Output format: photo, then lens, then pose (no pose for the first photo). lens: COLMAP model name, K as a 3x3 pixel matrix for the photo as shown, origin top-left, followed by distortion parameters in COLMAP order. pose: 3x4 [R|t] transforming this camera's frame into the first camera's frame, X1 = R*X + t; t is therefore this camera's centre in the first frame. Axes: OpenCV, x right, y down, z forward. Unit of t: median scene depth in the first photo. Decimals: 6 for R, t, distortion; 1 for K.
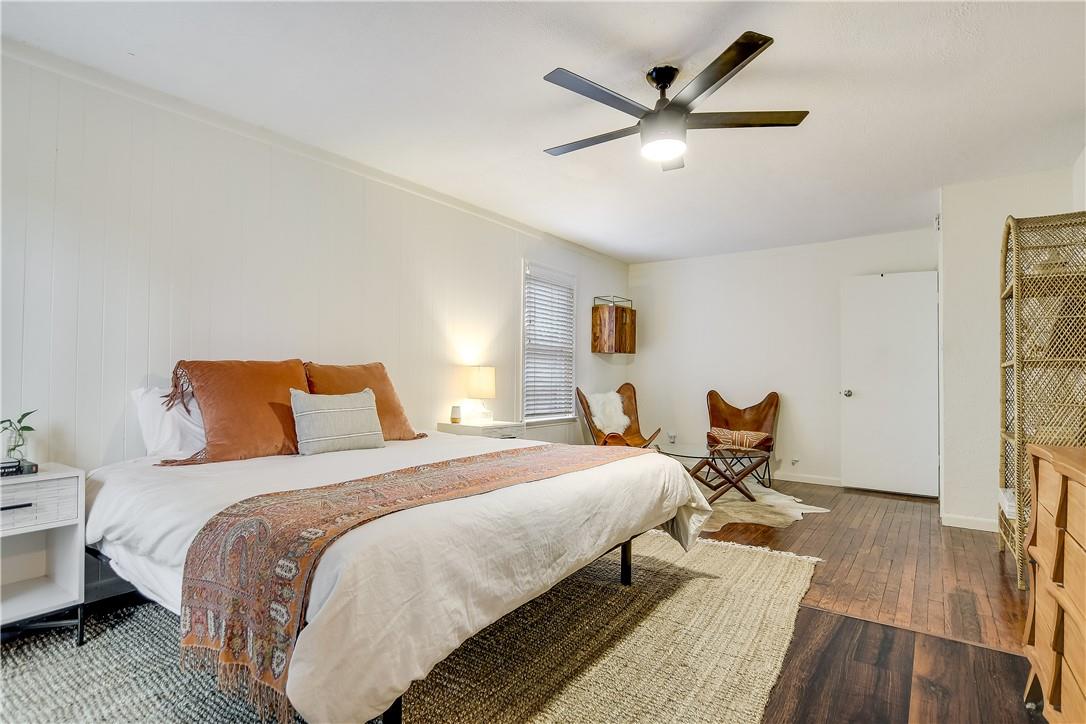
lens RADIAL K [[534.4, 0, 545.9], [0, 534.4, 366.2], [0, 0, 1]] dist [-0.016718, 0.000203]
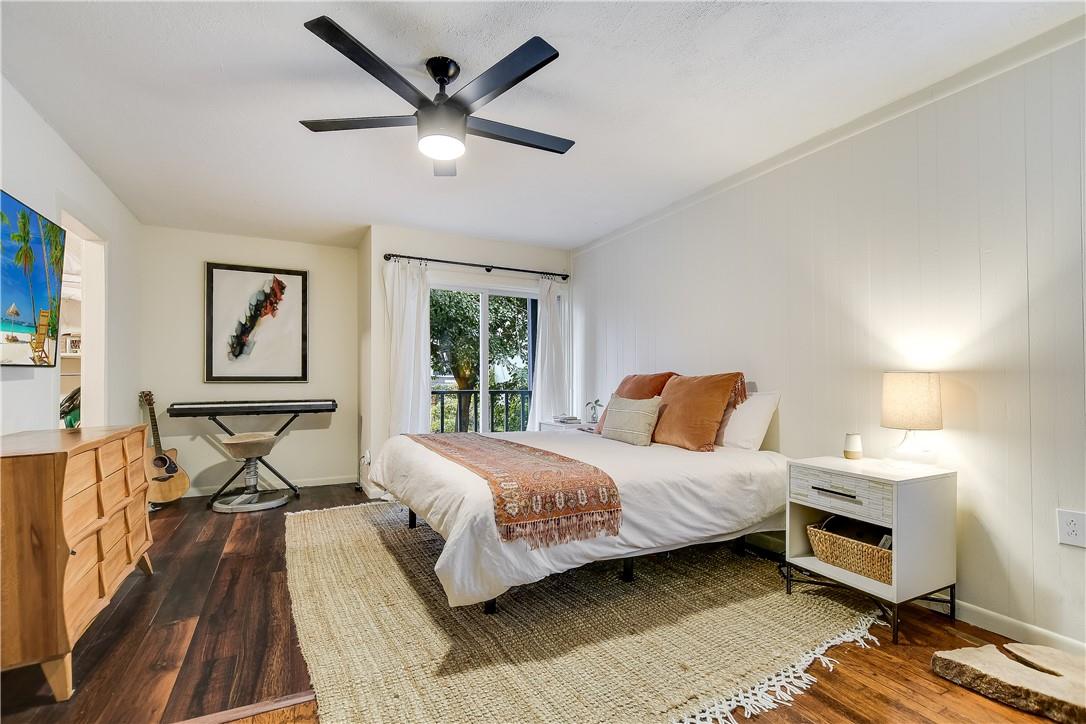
lens RADIAL K [[503.8, 0, 541.9], [0, 503.8, 374.9], [0, 0, 1]] dist [-0.000900, -0.000207]
pose [[-0.454718, -0.011523, -0.890561, 0.420345], [0.013491, 0.999712, -0.019824, 0.007119], [0.890534, -0.021029, -0.454431, 0.700239]]
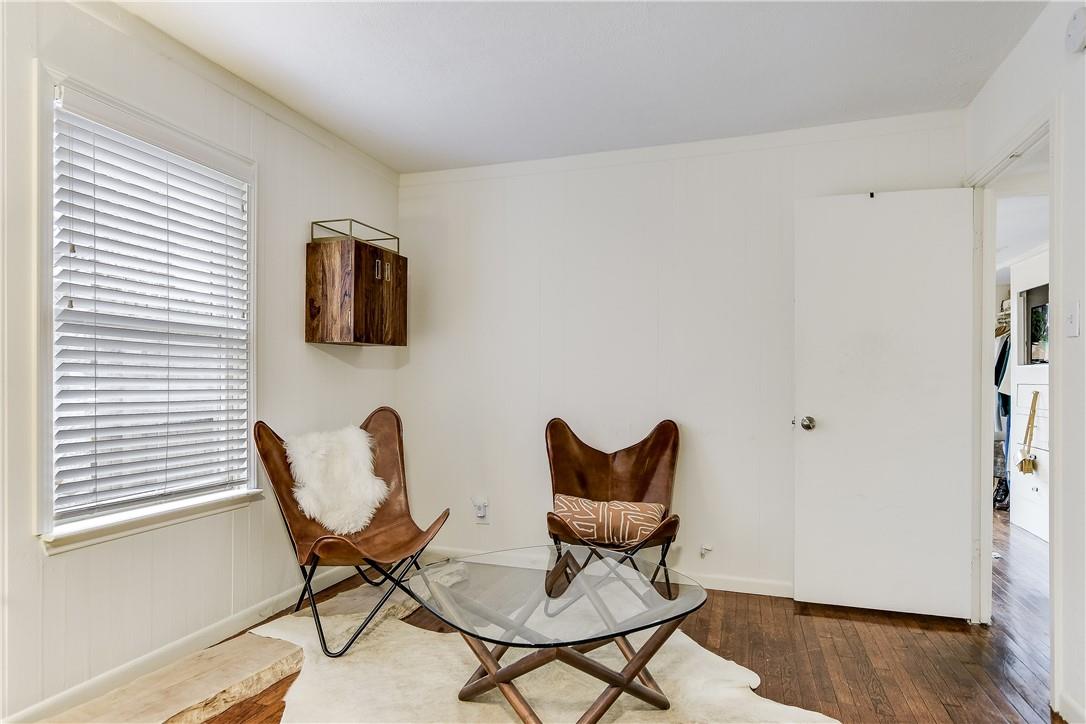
lens RADIAL K [[594.1, 0, 543.0], [0, 594.1, 362.0], [0, 0, 1]] dist [0.000276, 0.000119]
pose [[0.952837, 0.000884, 0.303483, 0.133397], [0.001714, 0.999964, -0.008296, -0.004468], [-0.303479, 0.008425, 0.952801, 0.482722]]
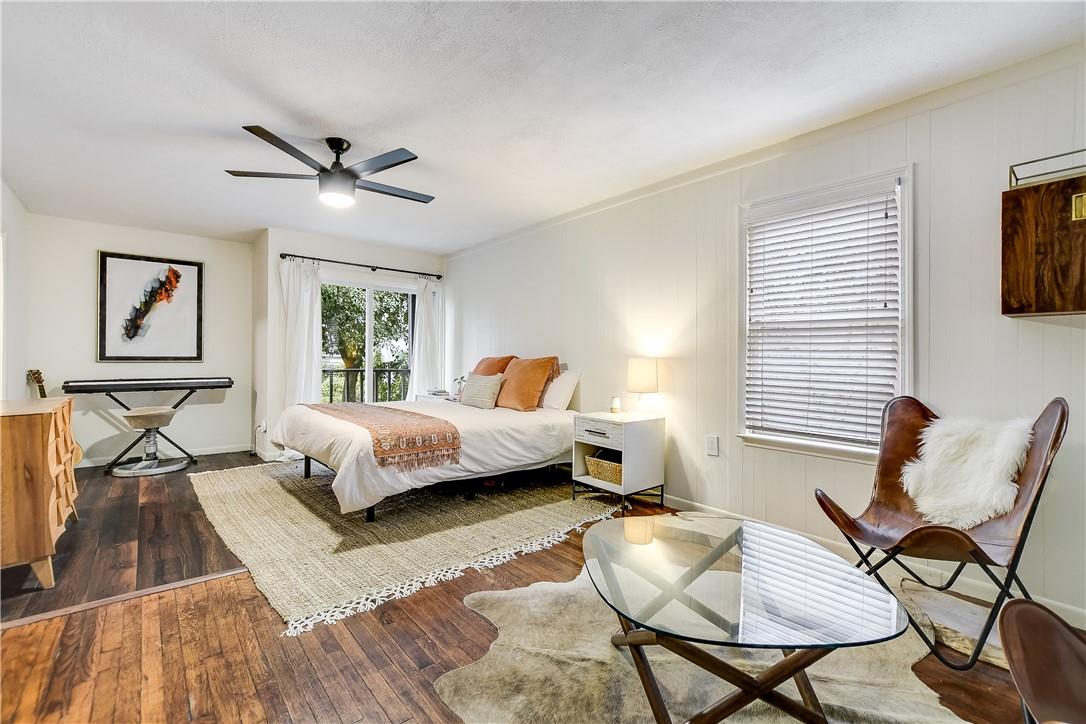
lens RADIAL K [[477.0, 0, 540.7], [0, 477.0, 356.6], [0, 0, 1]] dist [0.000046, 0.000720]
pose [[-0.242560, -0.010928, -0.970075, 0.573147], [0.010132, 0.999853, -0.013797, 0.006201], [0.970084, -0.013176, -0.242414, 0.807268]]
